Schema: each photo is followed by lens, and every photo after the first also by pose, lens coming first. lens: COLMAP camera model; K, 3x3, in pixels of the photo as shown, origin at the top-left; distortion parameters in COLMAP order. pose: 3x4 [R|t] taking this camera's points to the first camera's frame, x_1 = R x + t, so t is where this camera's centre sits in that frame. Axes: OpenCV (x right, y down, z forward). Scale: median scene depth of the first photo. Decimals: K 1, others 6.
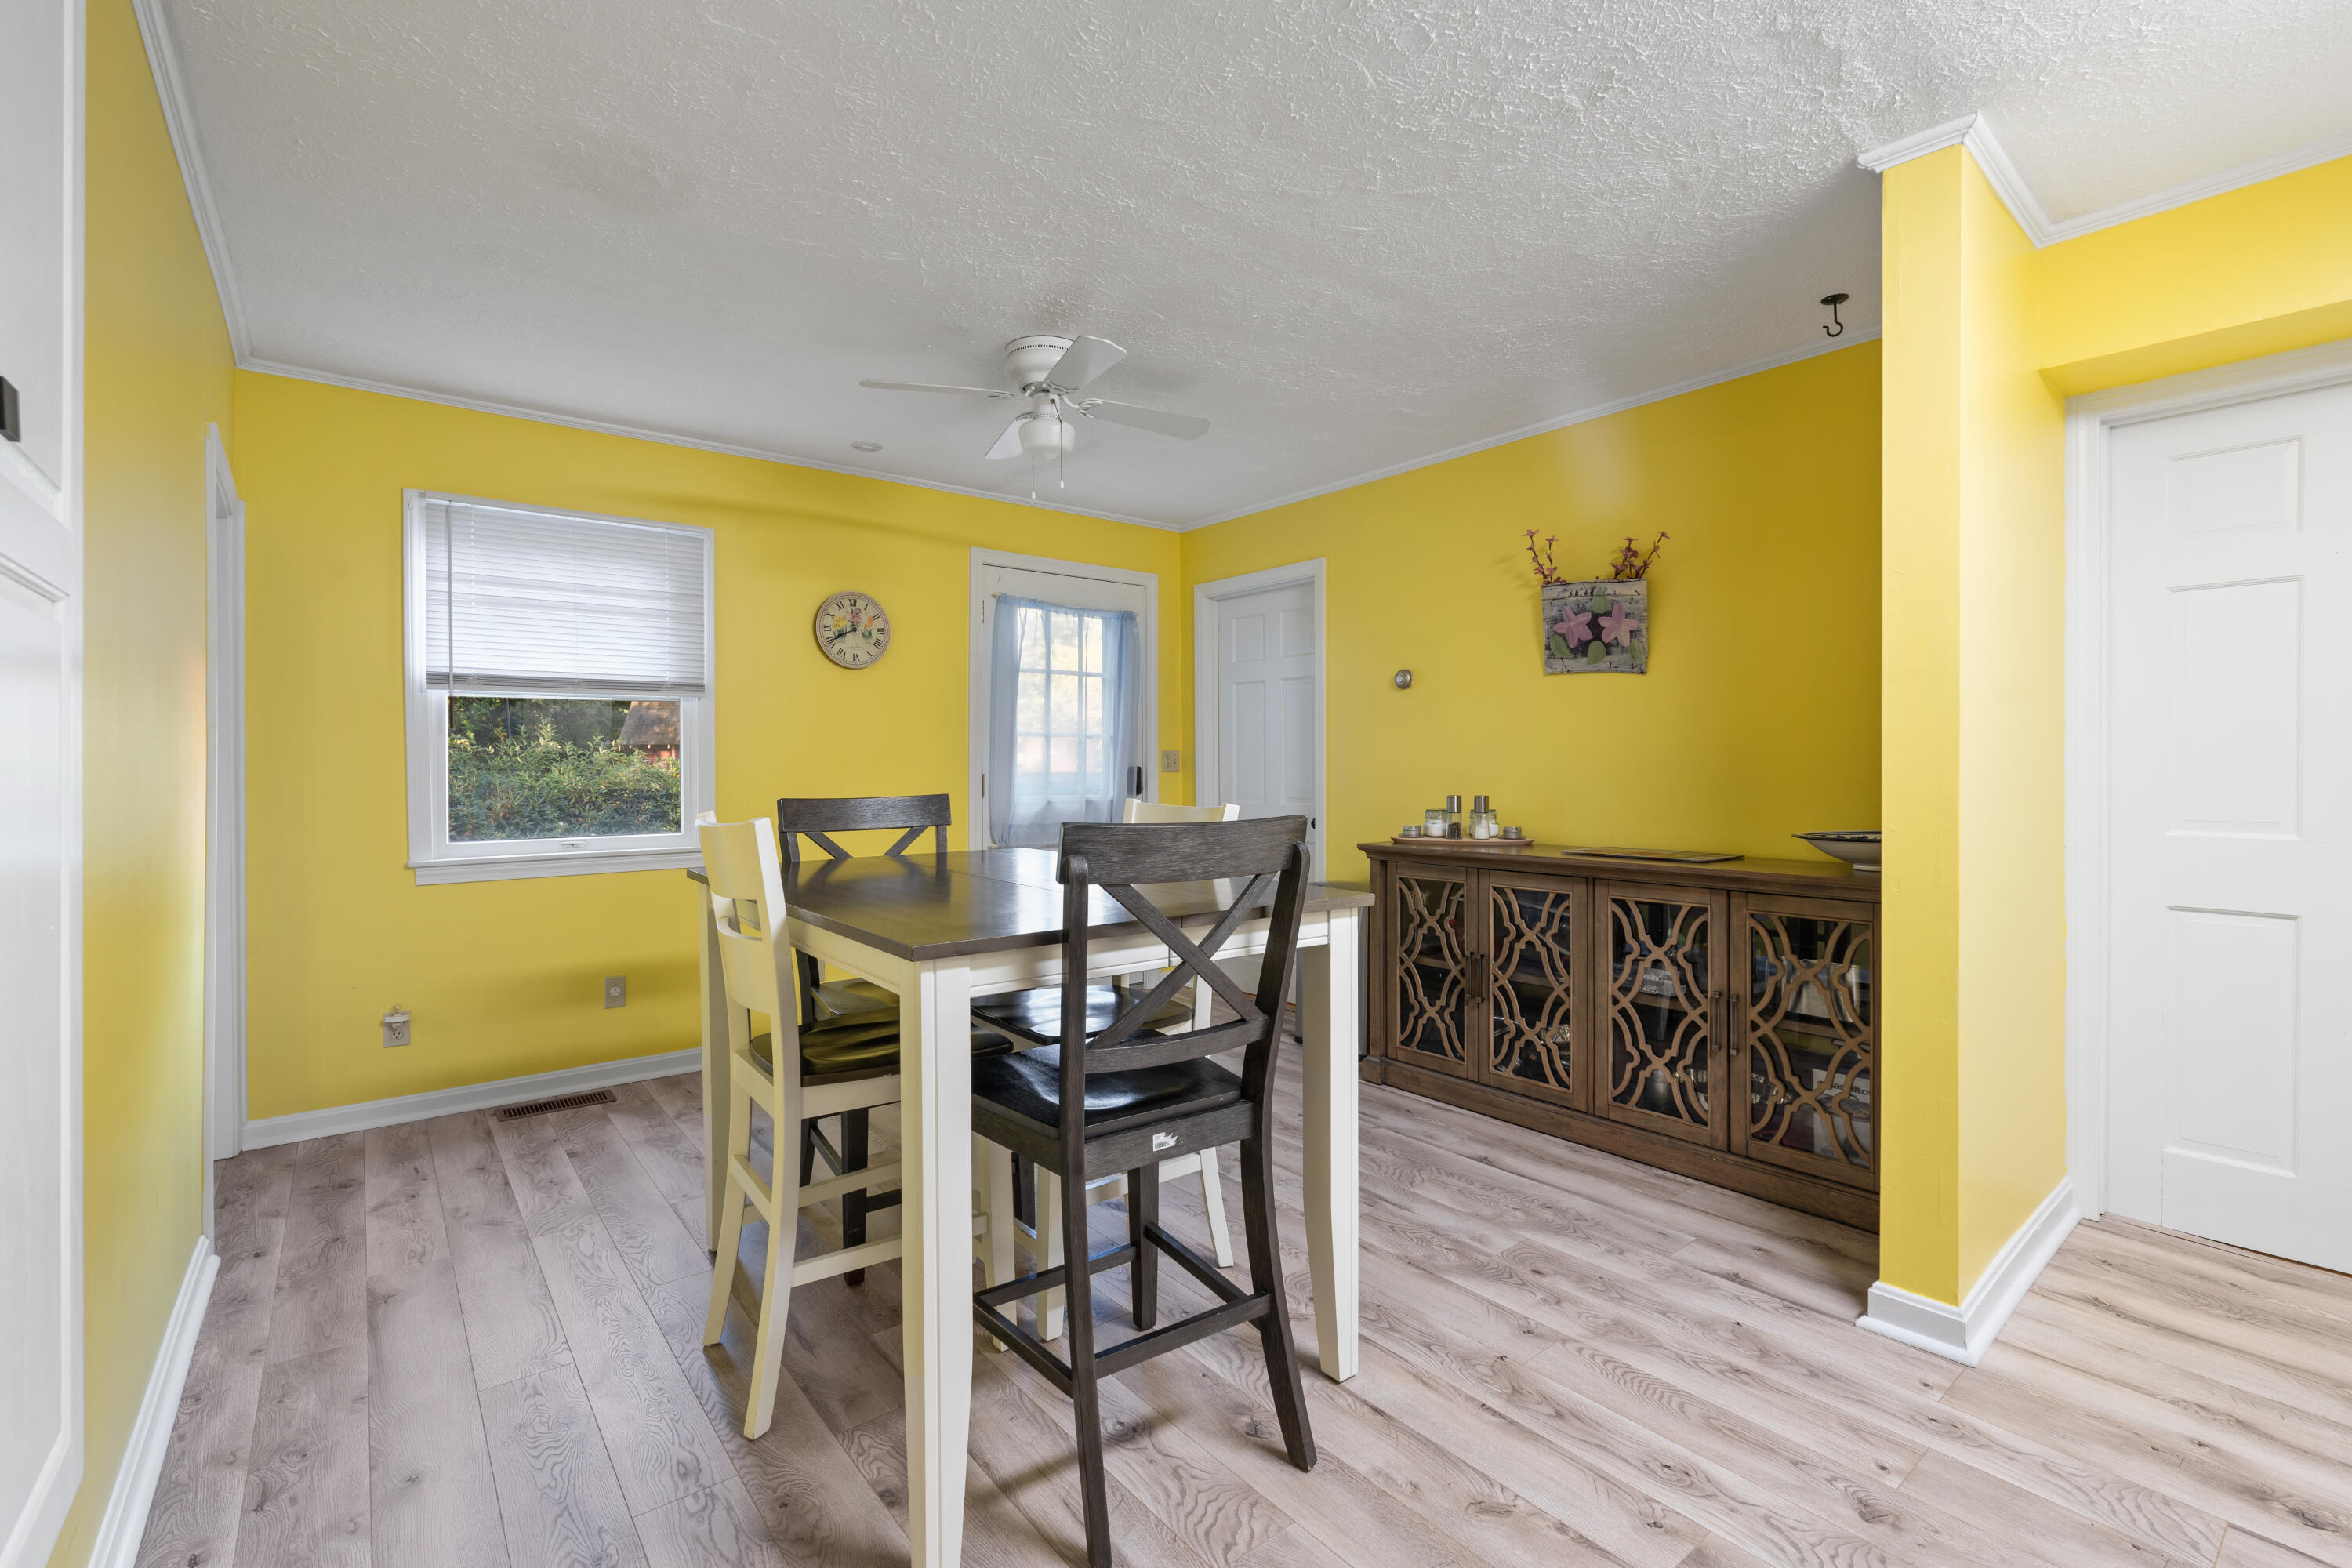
lens RADIAL K [[1051.0, 0, 1173.6], [0, 1051.0, 773.1], [0, 0, 1]] dist [0.001761, -0.000221]
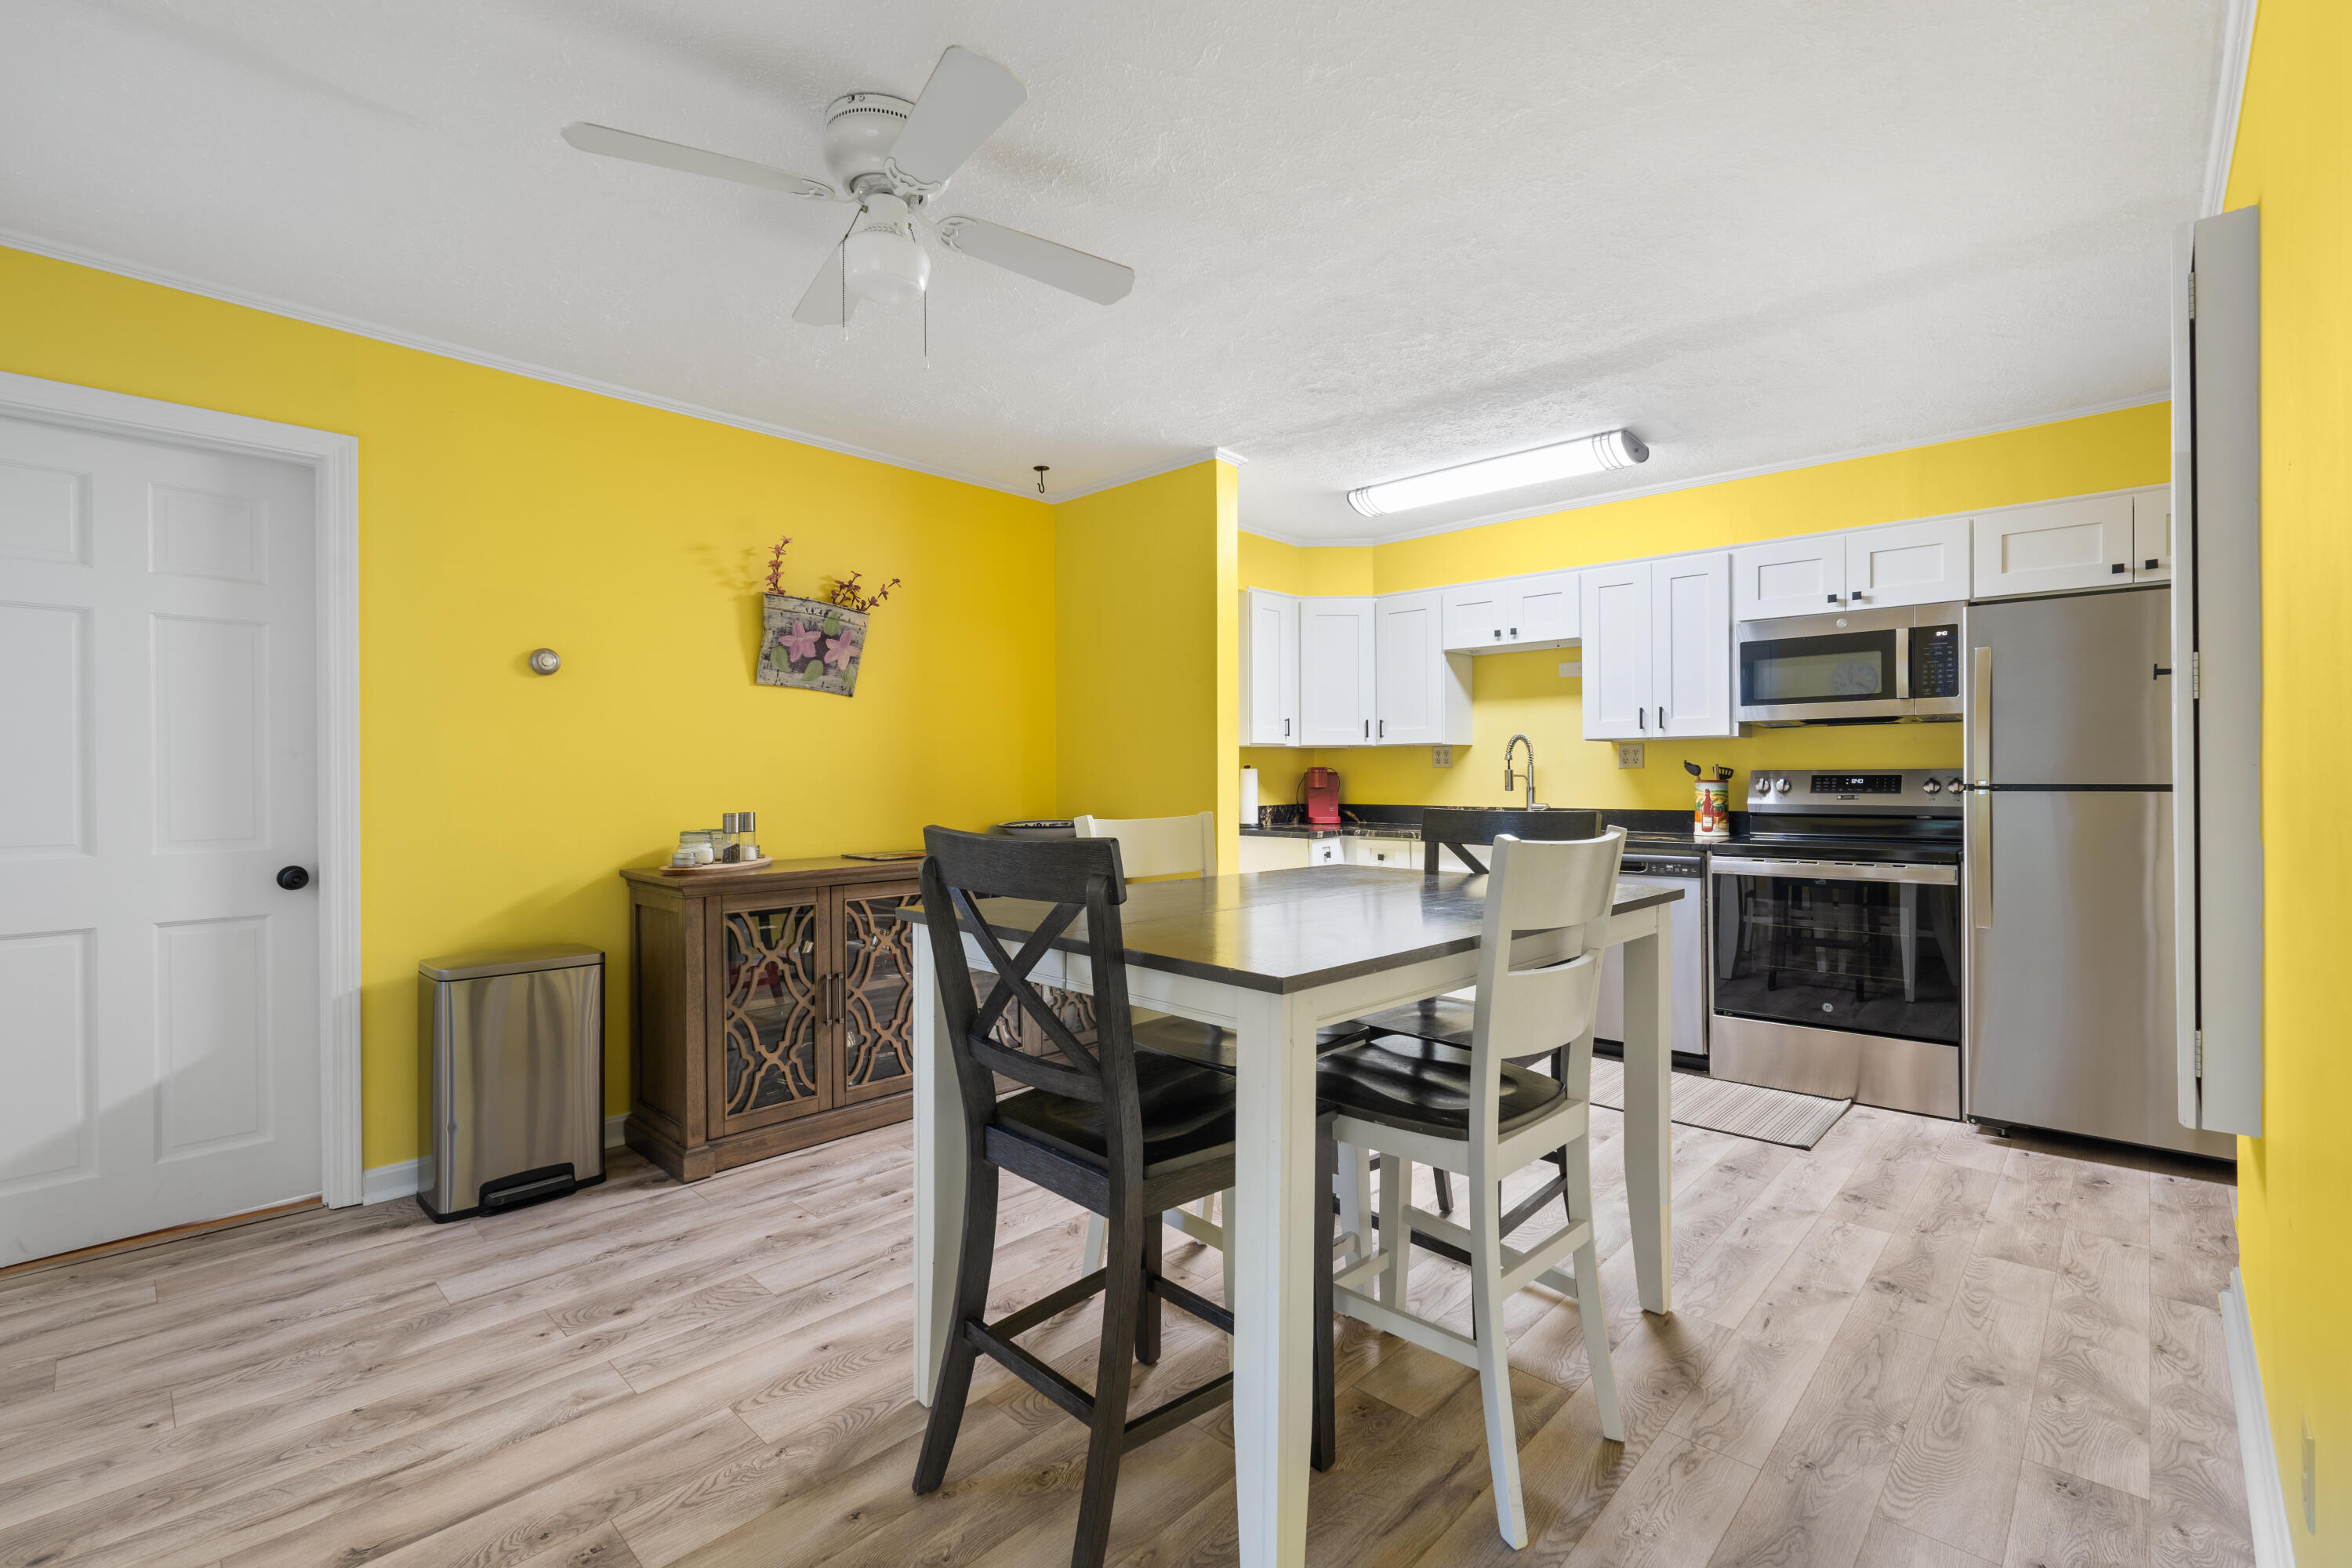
lens RADIAL K [[1037.4, 0, 1186.5], [0, 1037.4, 786.3], [0, 0, 1]] dist [-0.003838, 0.000243]
pose [[-0.157658, -0.006567, 0.987472, -0.825609], [0.009729, 0.999919, 0.008203, -0.005990], [-0.987446, 0.010900, -0.157581, 0.980433]]
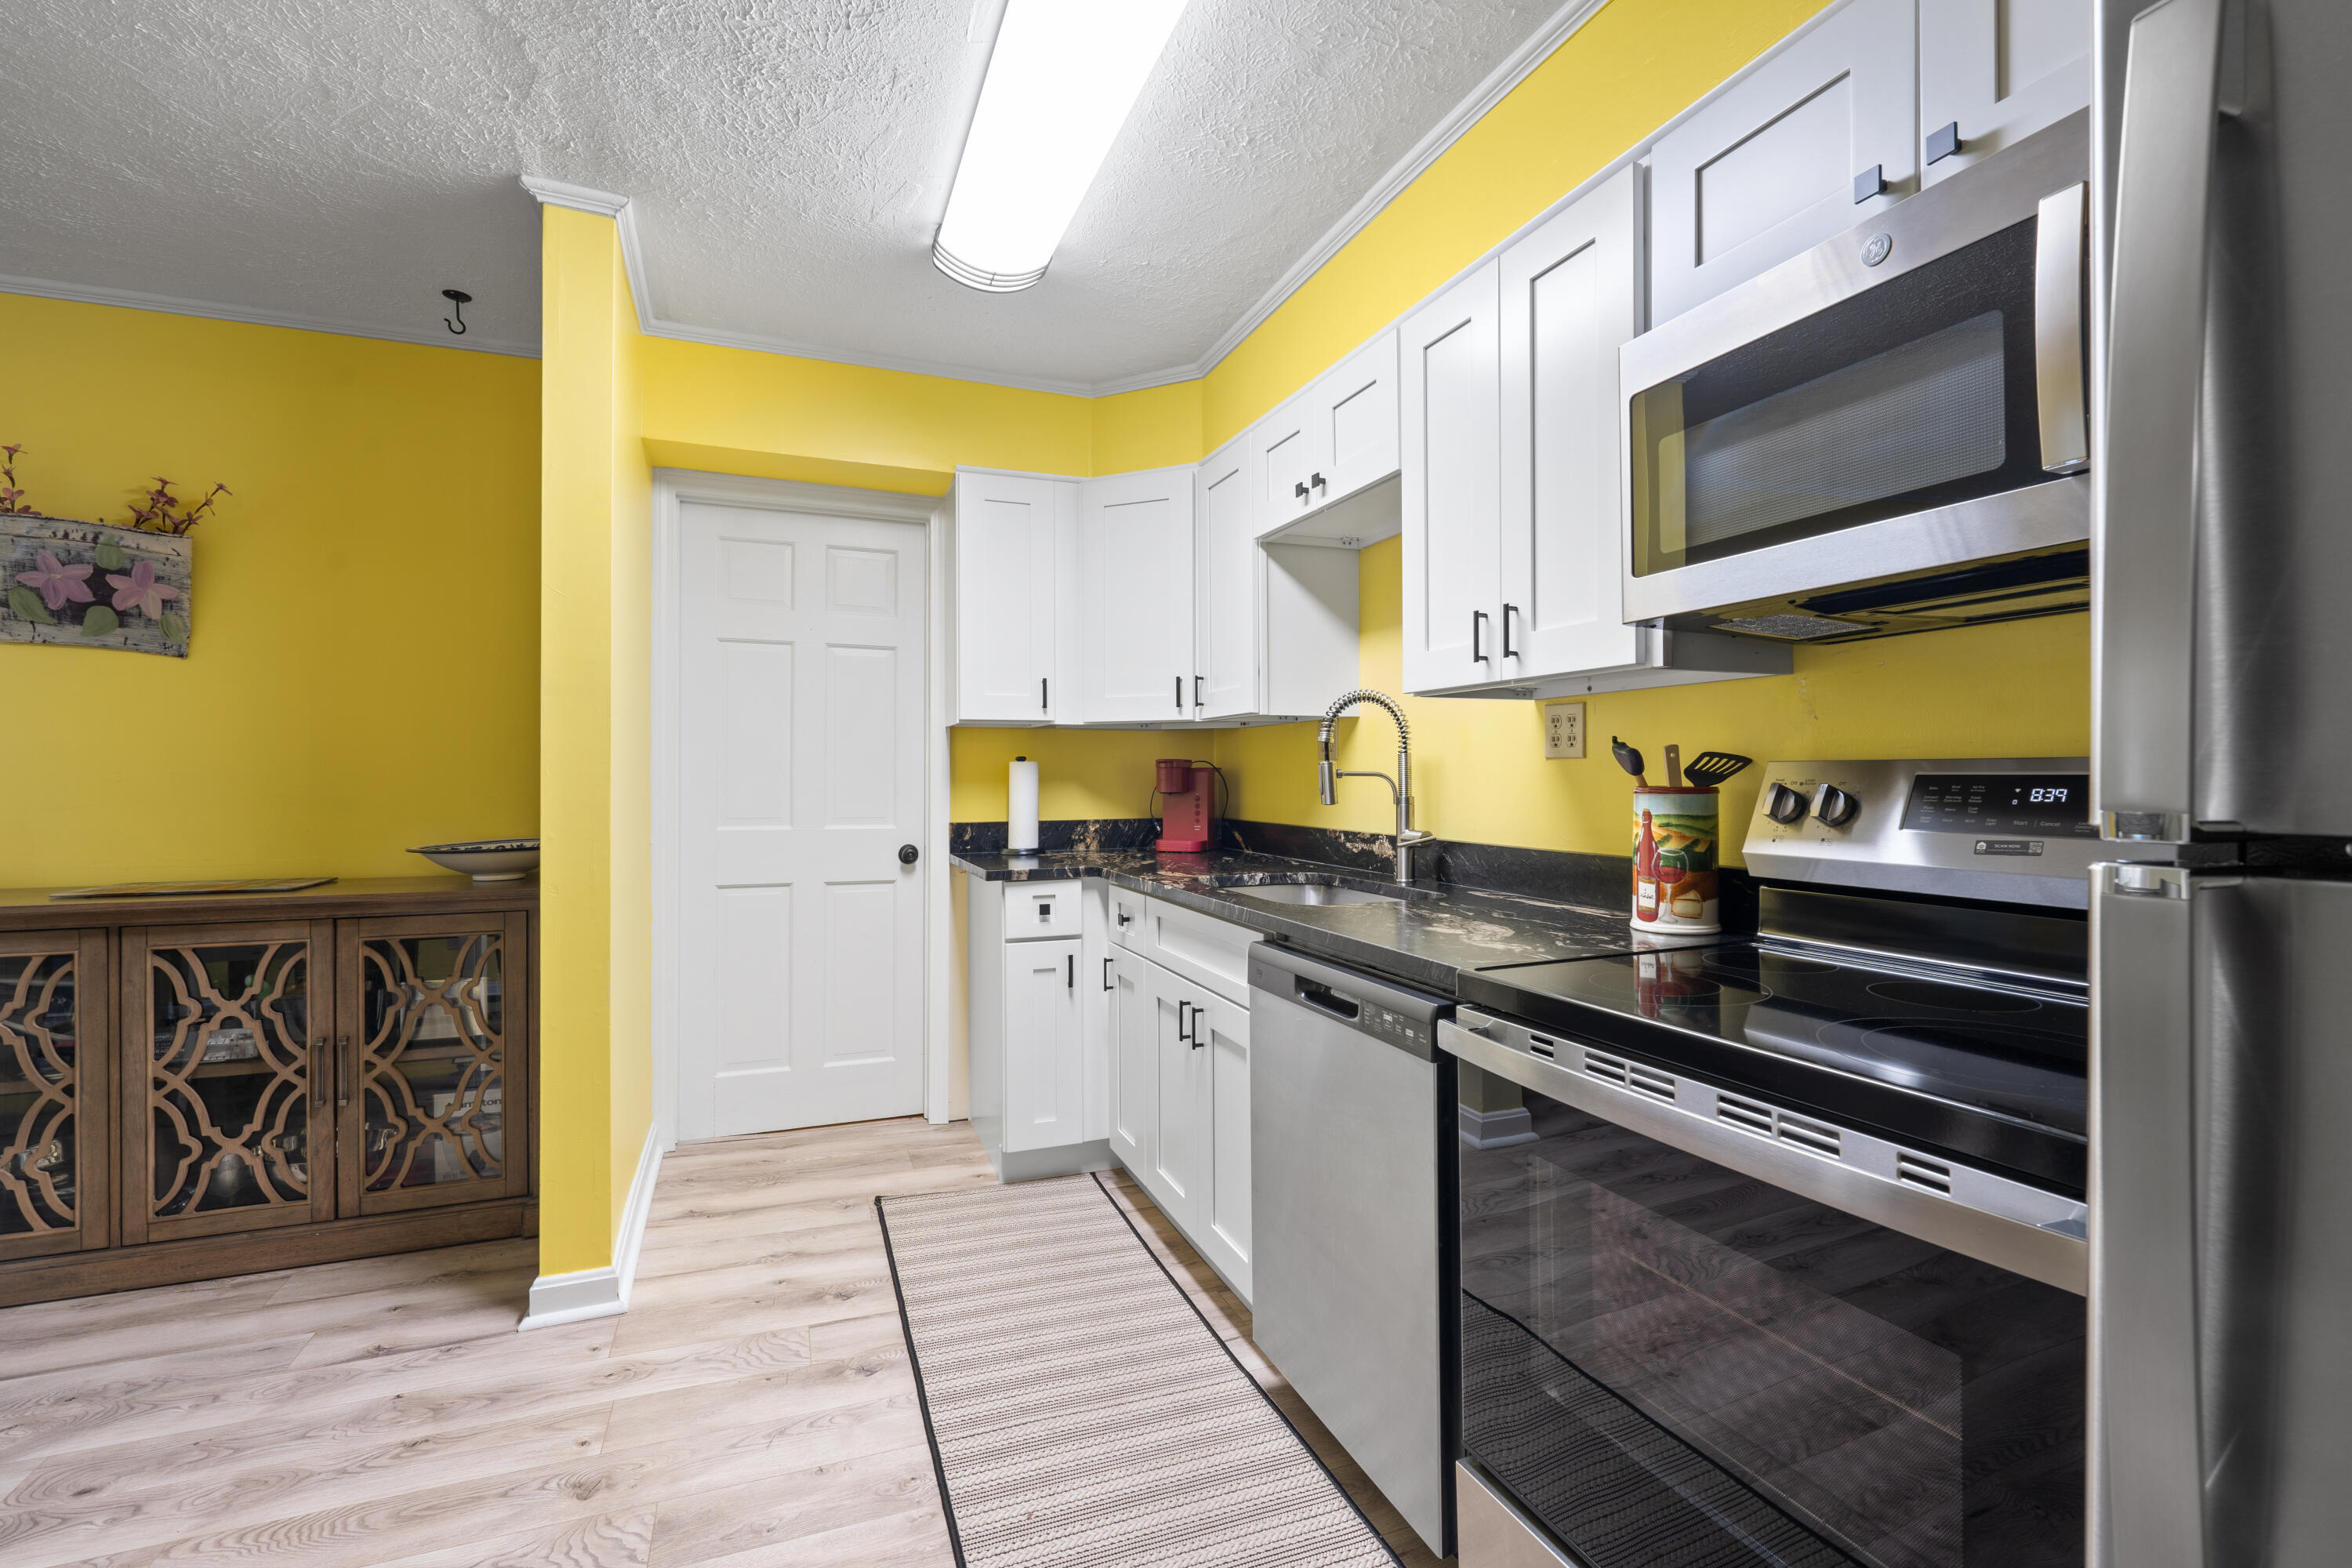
lens RADIAL K [[1054.2, 0, 1172.4], [0, 1054.2, 778.3], [0, 0, 1]] dist [-0.002048, 0.000109]
pose [[0.288545, -0.000586, 0.957466, -0.106637], [0.004376, 0.999990, -0.000707, -0.001085], [-0.957456, 0.004394, 0.288545, 0.084279]]
